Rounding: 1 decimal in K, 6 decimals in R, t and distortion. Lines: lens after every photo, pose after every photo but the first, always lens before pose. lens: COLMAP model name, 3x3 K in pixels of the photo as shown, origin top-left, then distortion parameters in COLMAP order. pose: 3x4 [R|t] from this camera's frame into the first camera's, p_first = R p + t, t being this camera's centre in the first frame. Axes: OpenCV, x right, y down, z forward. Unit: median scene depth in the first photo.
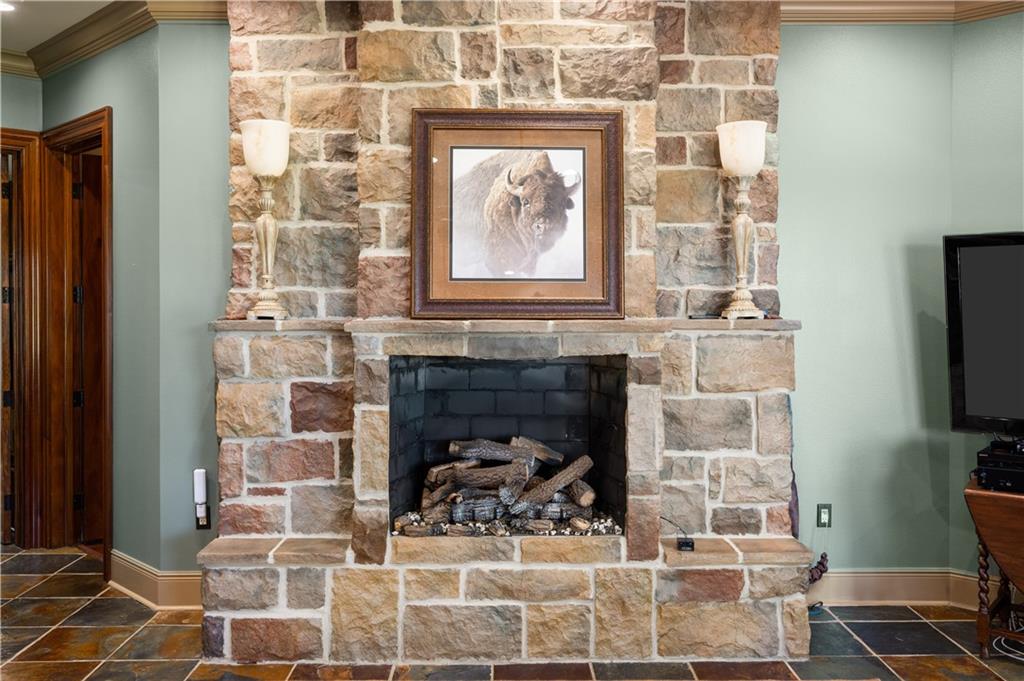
lens RADIAL K [[880.4, 0, 512.1], [0, 880.4, 336.6], [0, 0, 1]] dist [-0.008924, 0.006746]
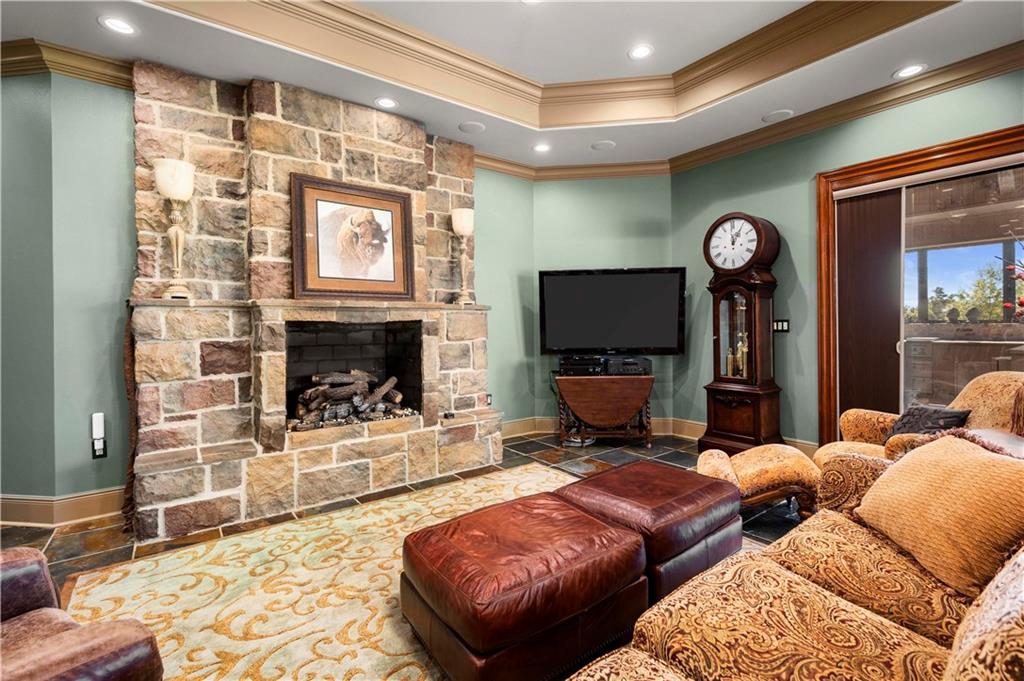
lens RADIAL K [[455.1, 0, 511.9], [0, 455.1, 337.9], [0, 0, 1]] dist [-0.002291, -0.000954]
pose [[0.808066, -0.023024, 0.588642, -0.283562], [0.028879, 0.999583, -0.000547, 0.061995], [-0.588384, 0.017441, 0.808393, 0.073902]]
